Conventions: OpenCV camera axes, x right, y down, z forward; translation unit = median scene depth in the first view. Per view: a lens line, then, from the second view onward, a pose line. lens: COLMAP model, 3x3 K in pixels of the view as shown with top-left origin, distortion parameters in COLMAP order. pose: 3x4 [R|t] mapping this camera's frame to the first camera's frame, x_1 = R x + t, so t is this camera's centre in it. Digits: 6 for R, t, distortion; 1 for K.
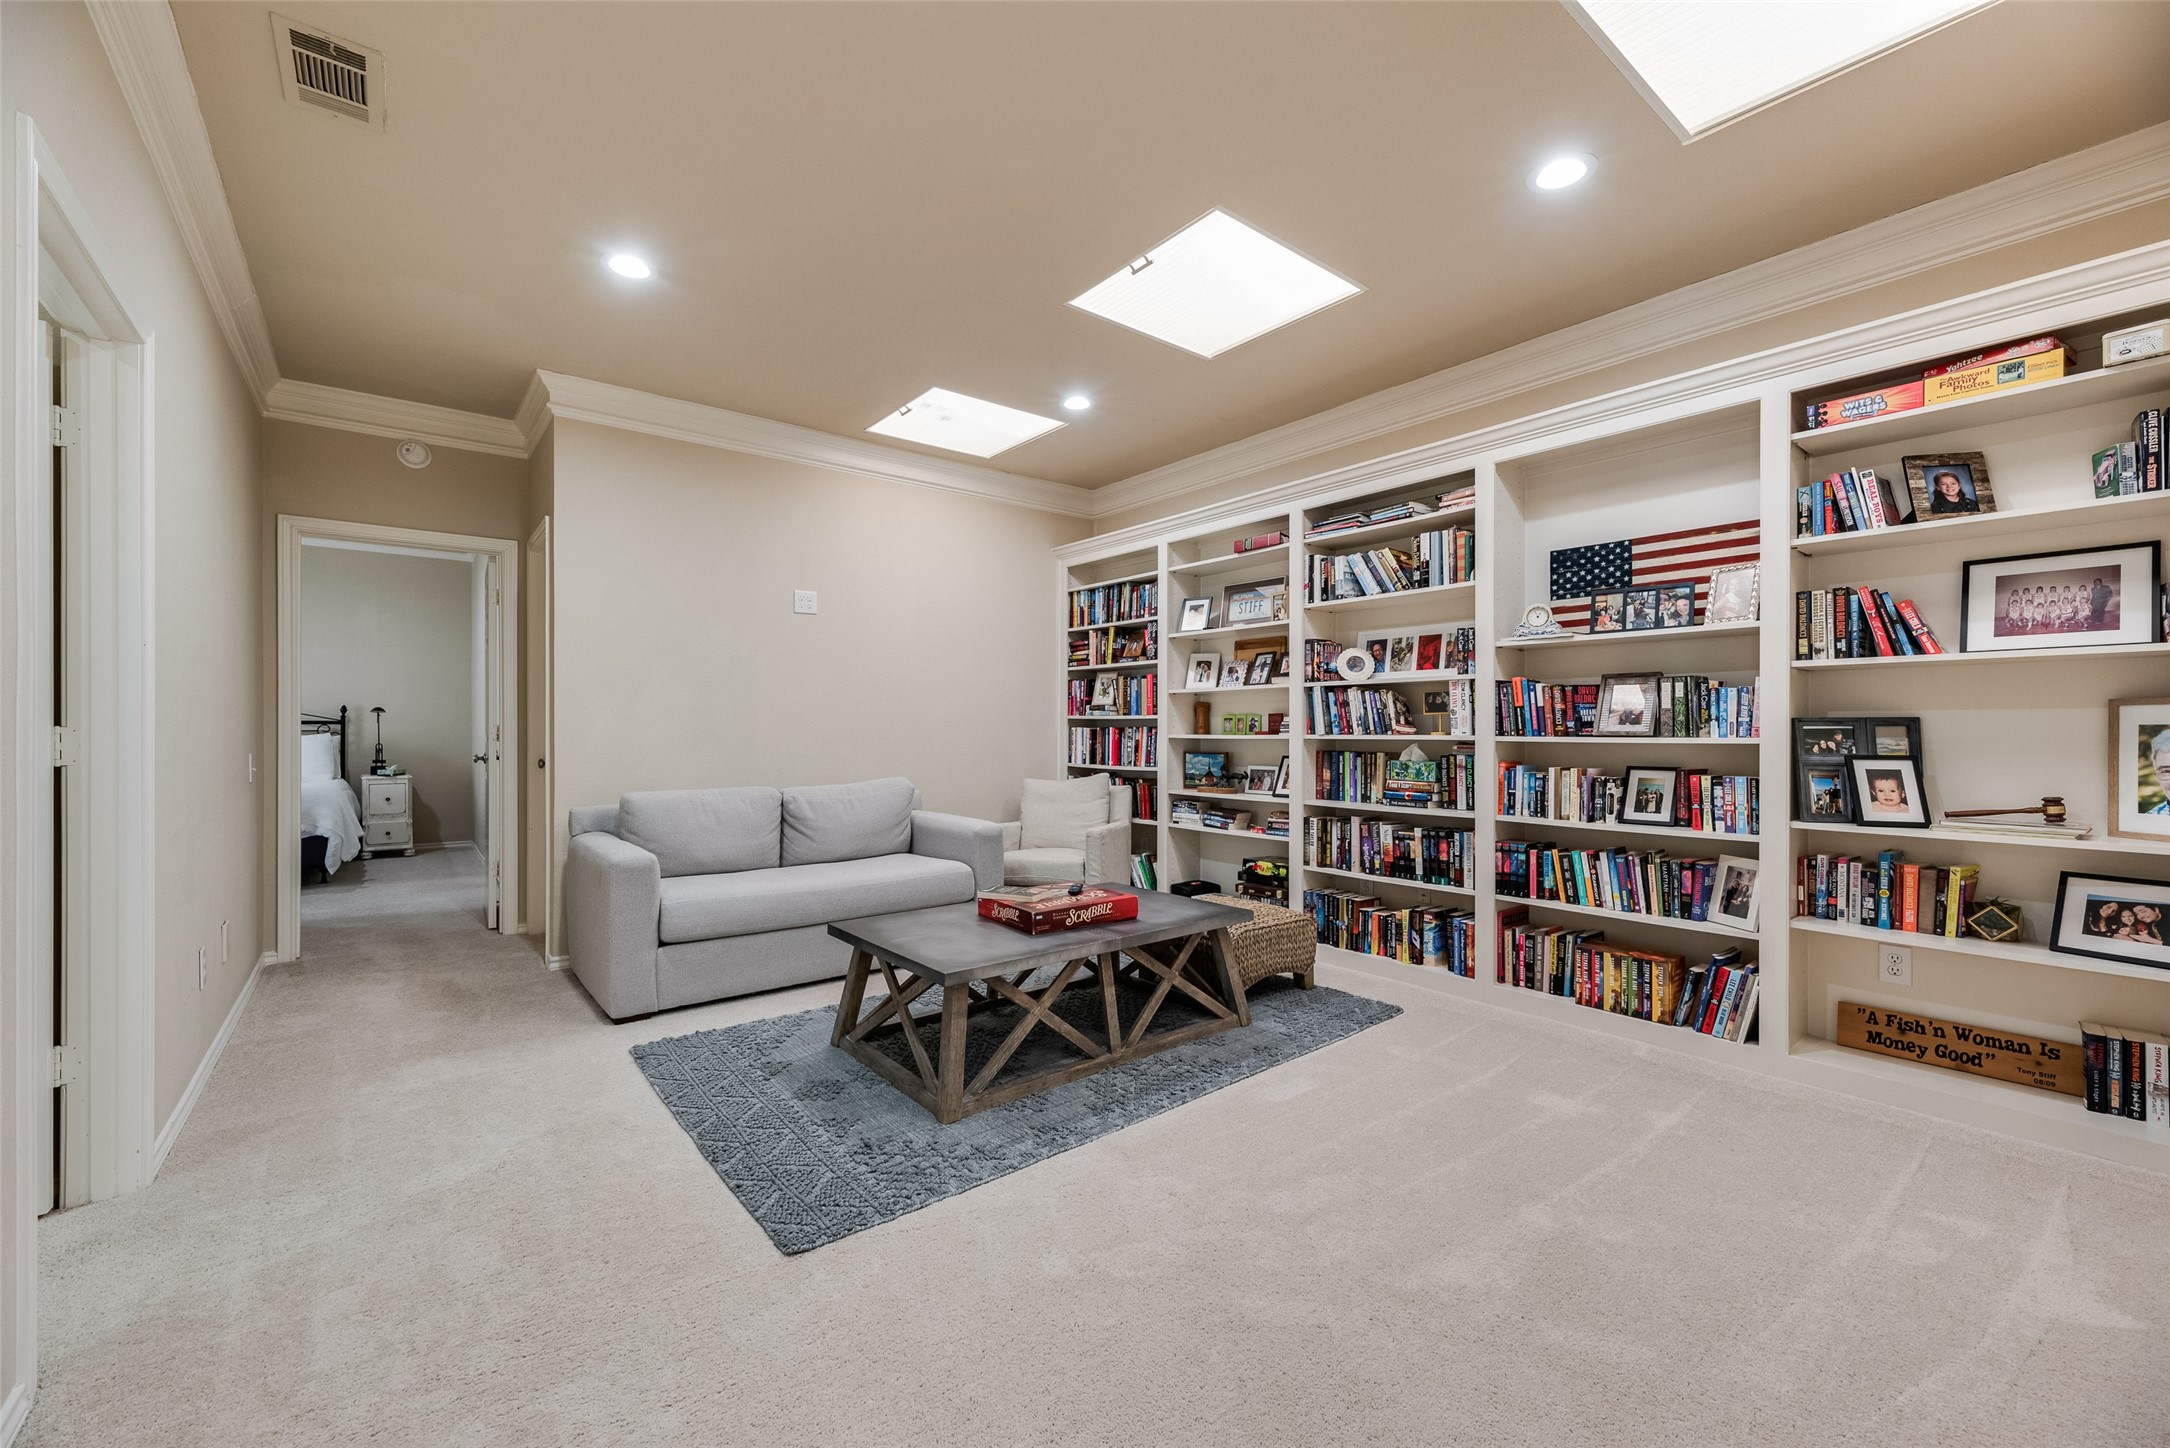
lens RADIAL K [[873.2, 0, 1088.4], [0, 873.2, 720.9], [0, 0, 1]] dist [0.002302, -0.000082]
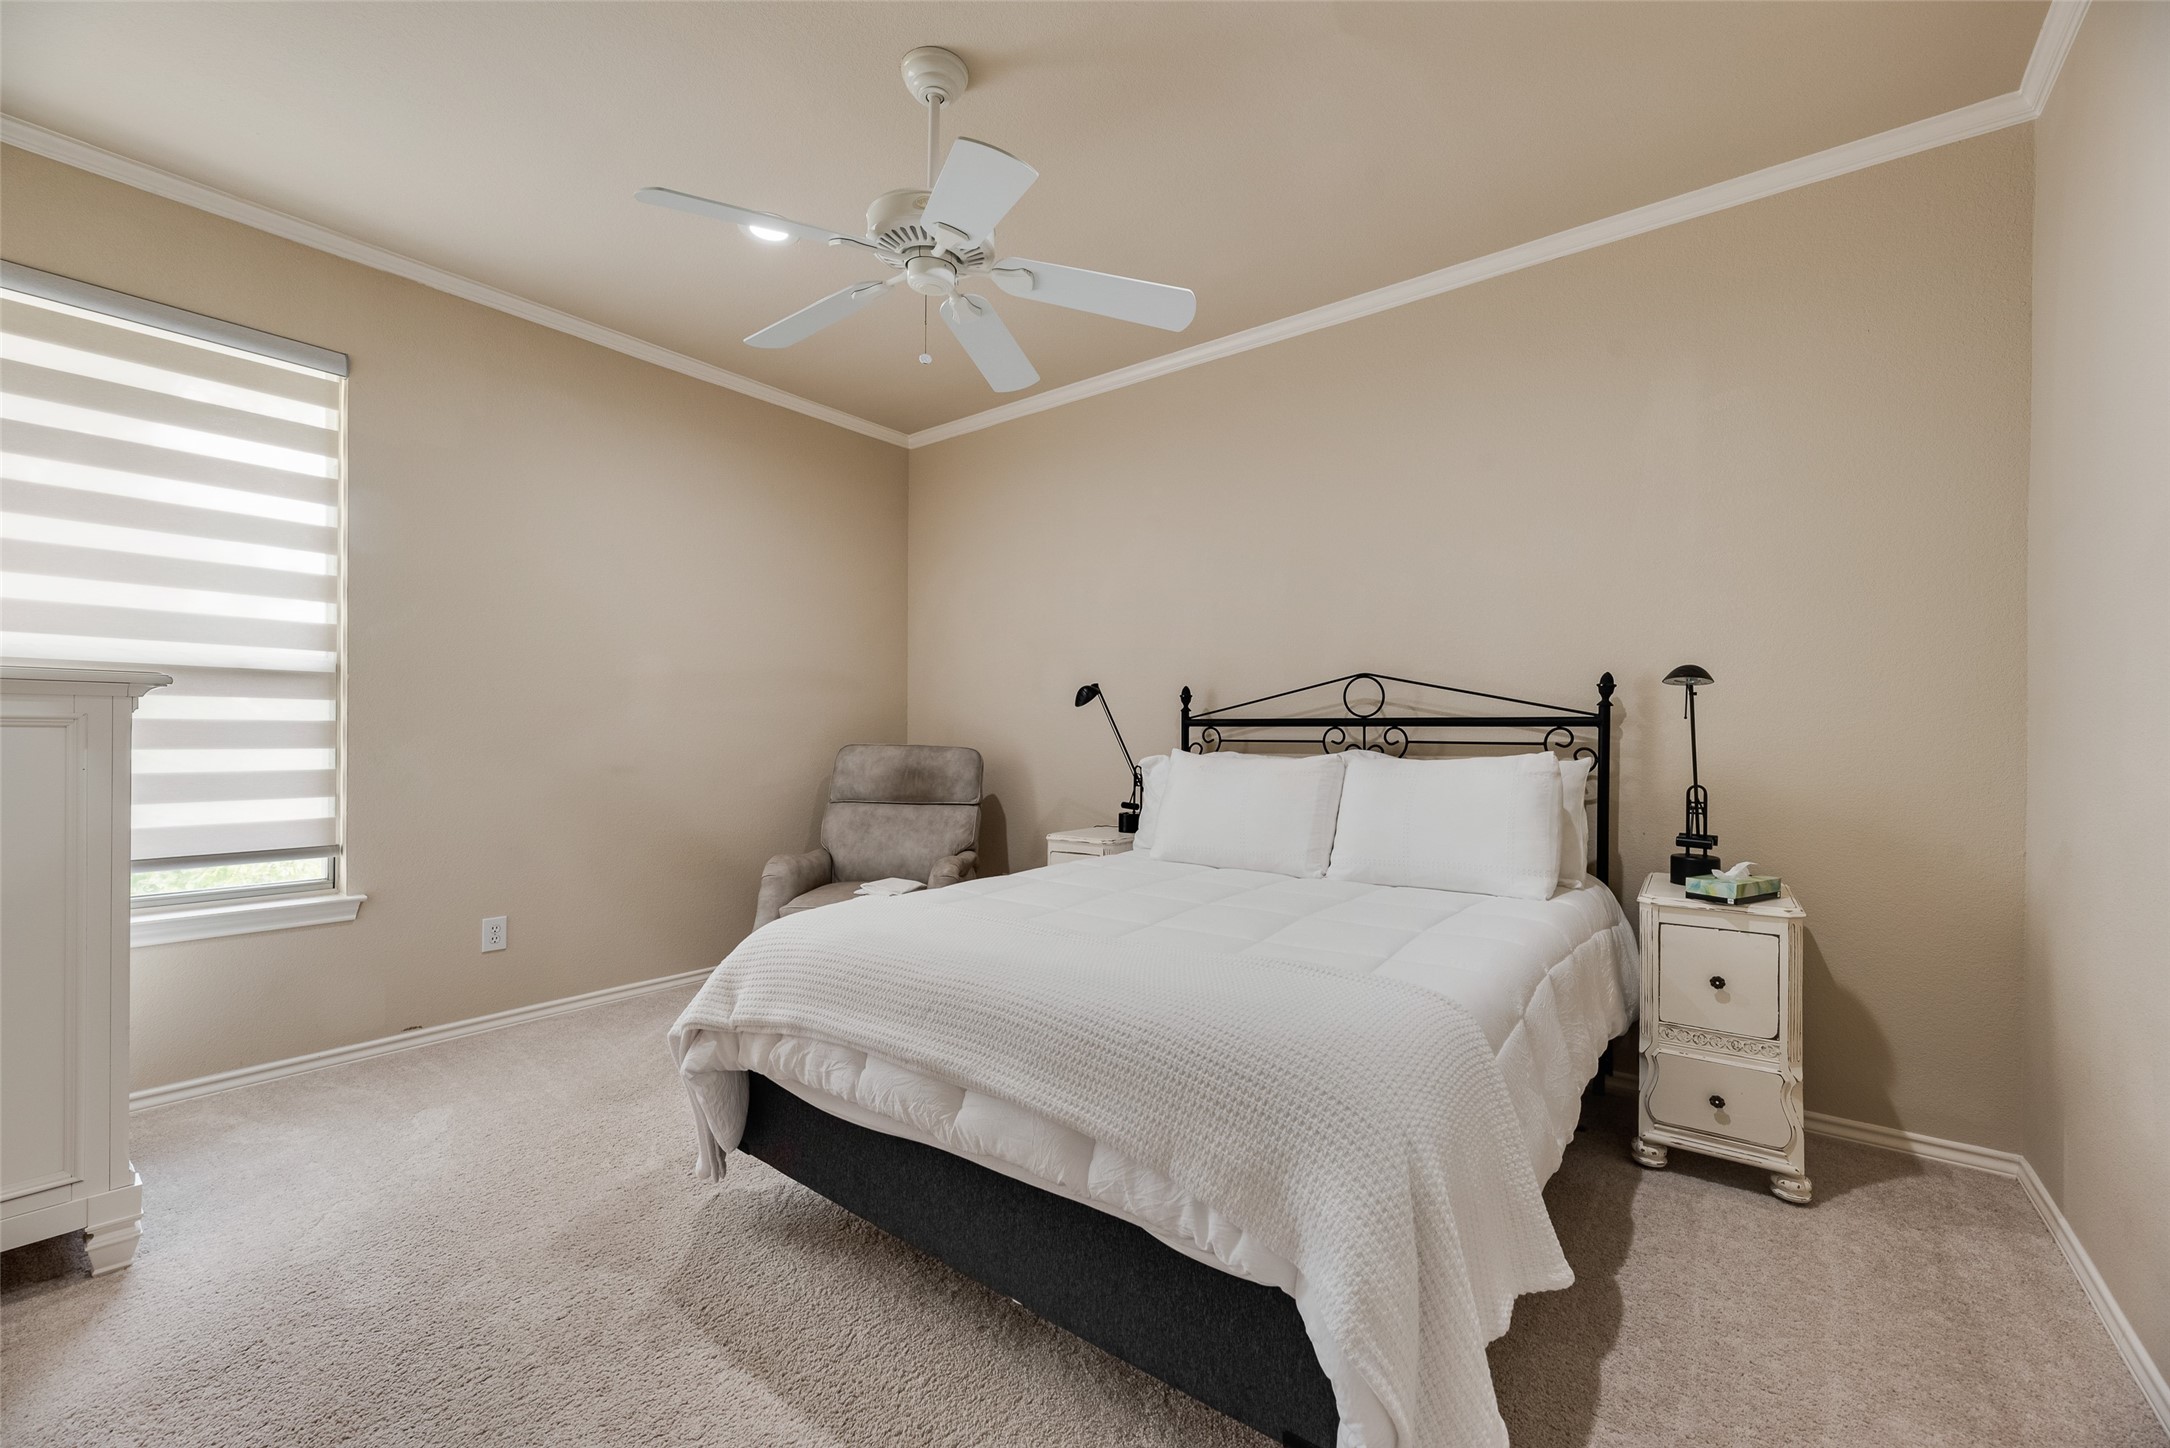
lens RADIAL K [[873.2, 0, 1088.4], [0, 873.2, 720.9], [0, 0, 1]] dist [0.002302, -0.000082]
pose [[0.232448, 0.000846, -0.972608, -0.560395], [-0.011755, 0.999929, -0.001940, 0.004718], [0.972538, 0.011884, 0.232441, 0.719059]]
